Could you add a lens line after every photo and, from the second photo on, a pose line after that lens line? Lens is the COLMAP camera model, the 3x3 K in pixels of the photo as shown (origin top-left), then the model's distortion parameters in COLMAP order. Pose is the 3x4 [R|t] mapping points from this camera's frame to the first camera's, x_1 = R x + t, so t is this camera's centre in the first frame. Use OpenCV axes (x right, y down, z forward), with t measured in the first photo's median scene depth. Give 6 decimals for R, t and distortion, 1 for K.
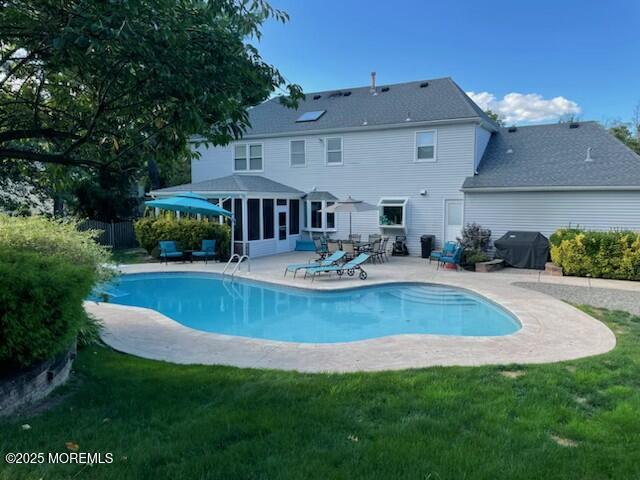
lens RADIAL K [[492.0, 0, 320.1], [0, 492.0, 240.7], [0, 0, 1]] dist [0.027889, -0.001264]
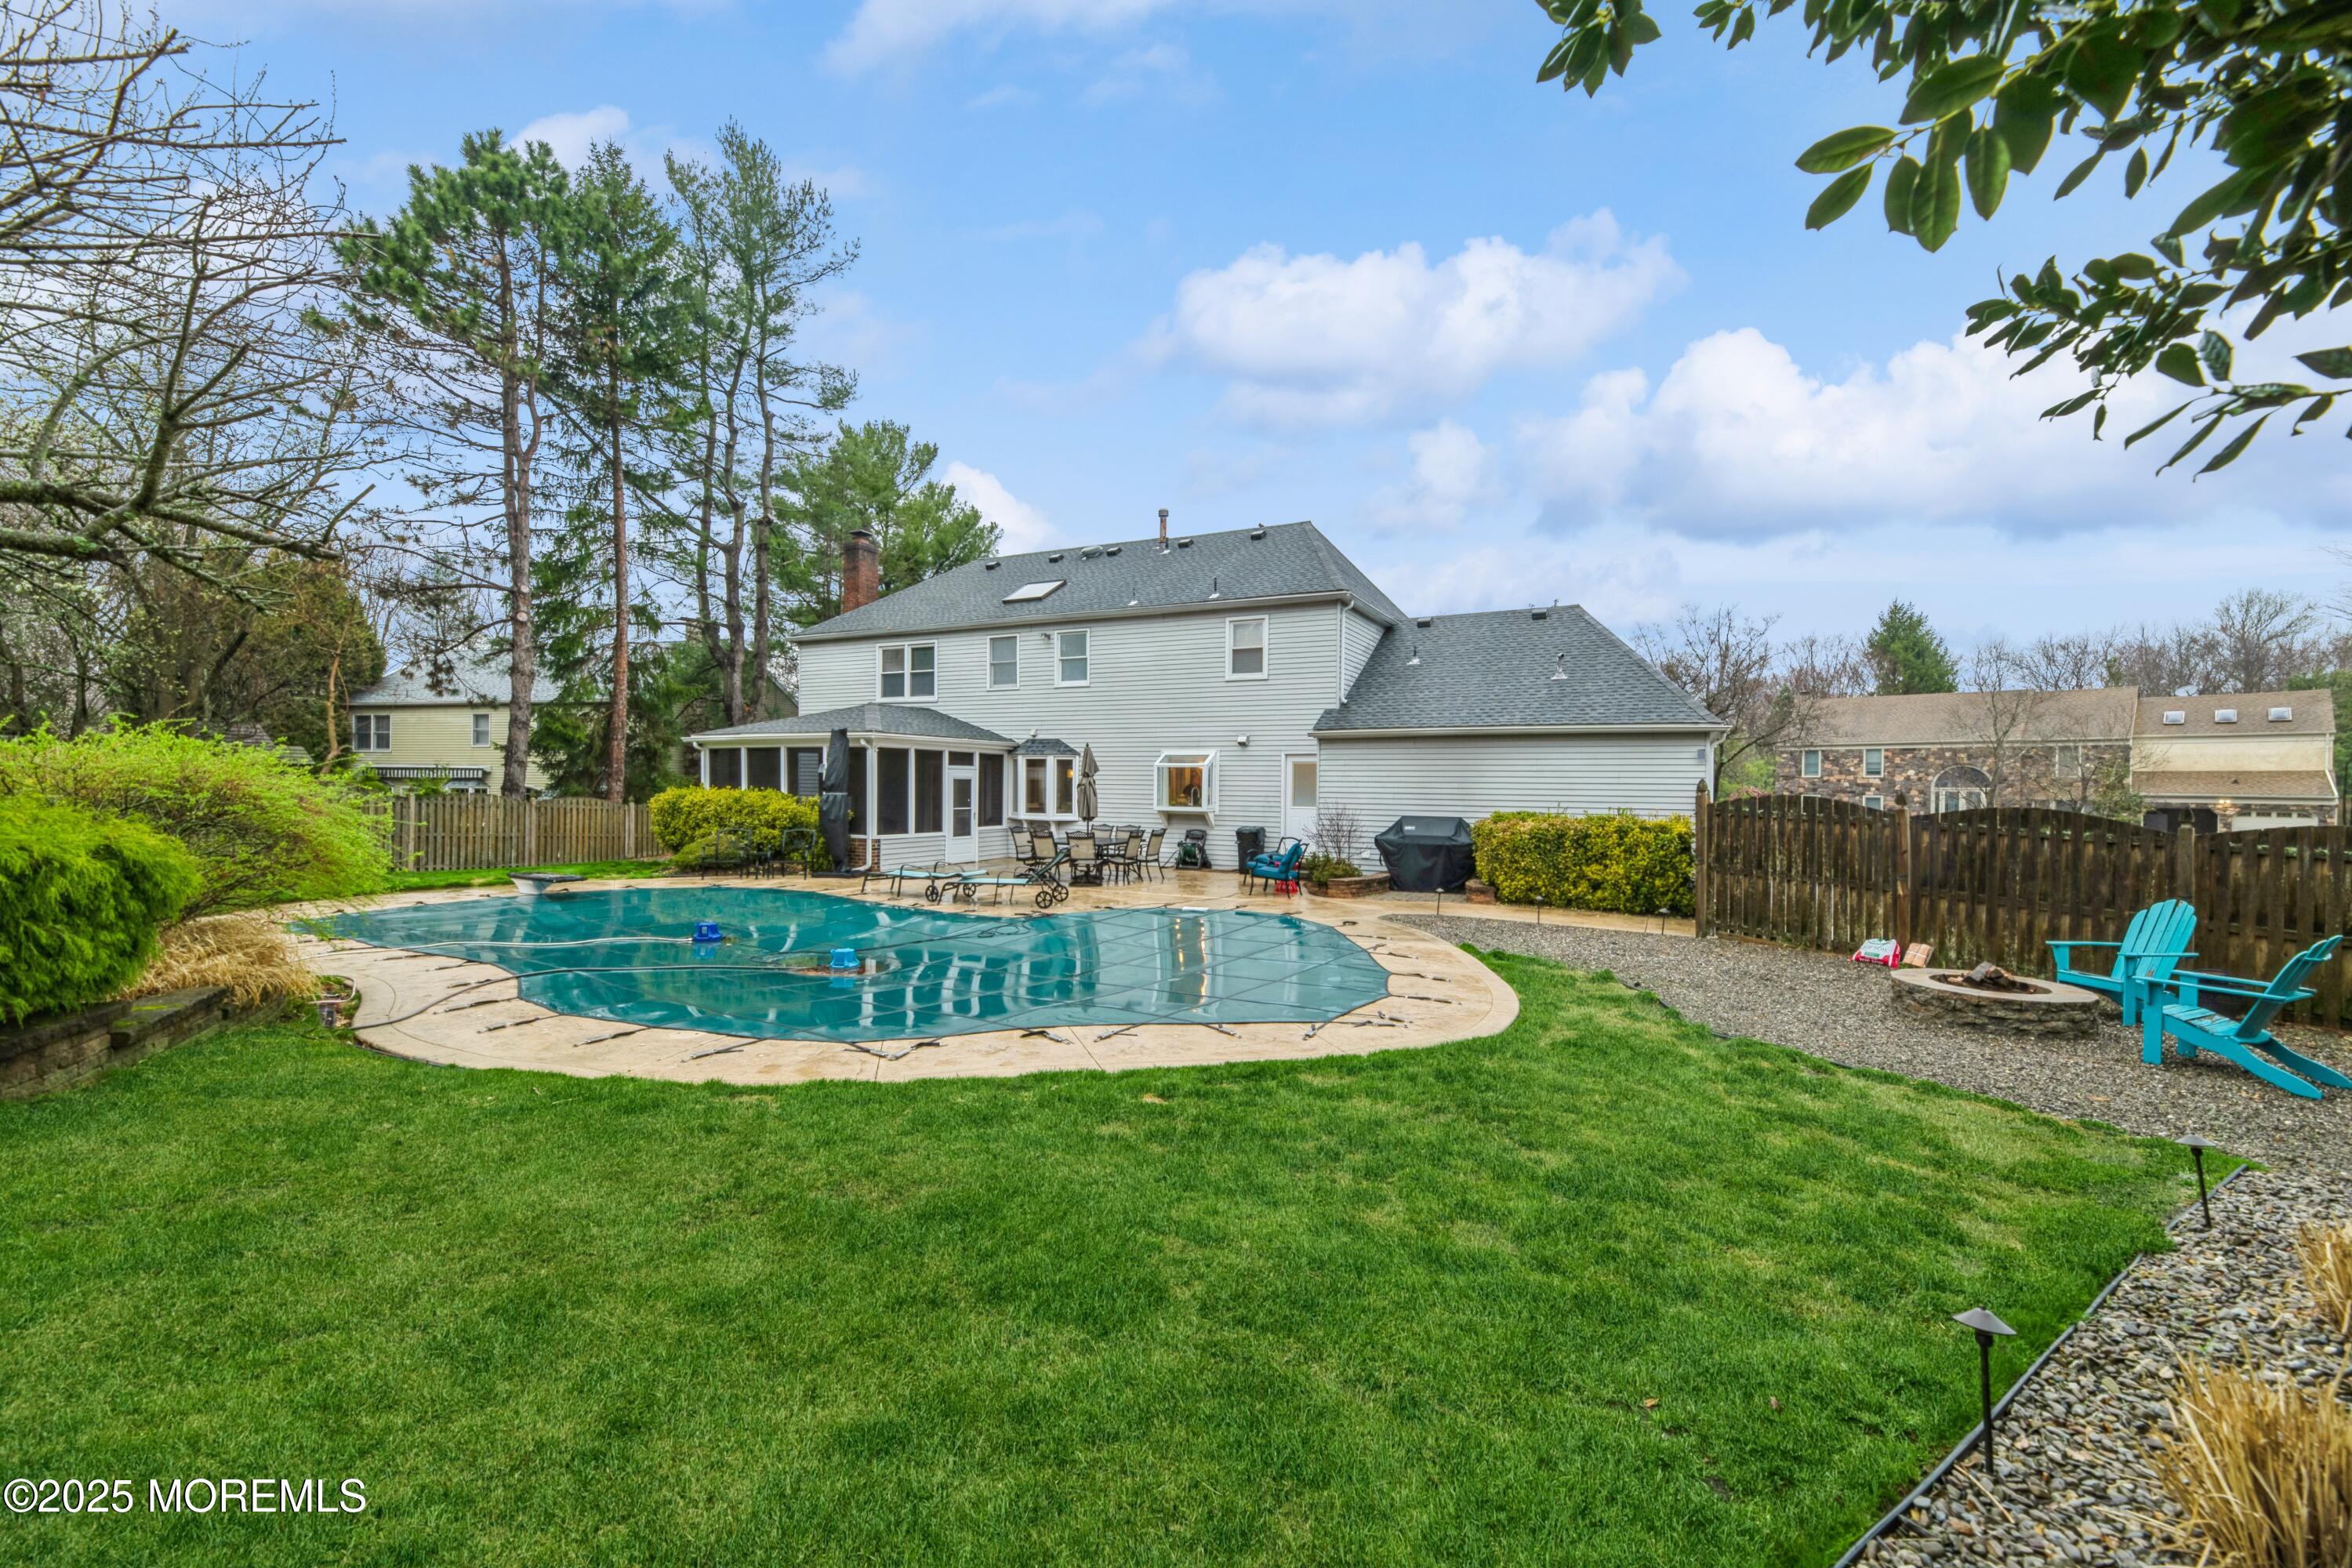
lens RADIAL K [[950.3, 0, 1173.0], [0, 950.3, 781.6], [0, 0, 1]] dist [-0.001911, -0.000019]
pose [[0.998947, 0.016355, 0.042864, 0.093653], [-0.012479, 0.995938, -0.089170, 0.026765], [-0.044148, 0.088541, 0.995094, 0.059508]]
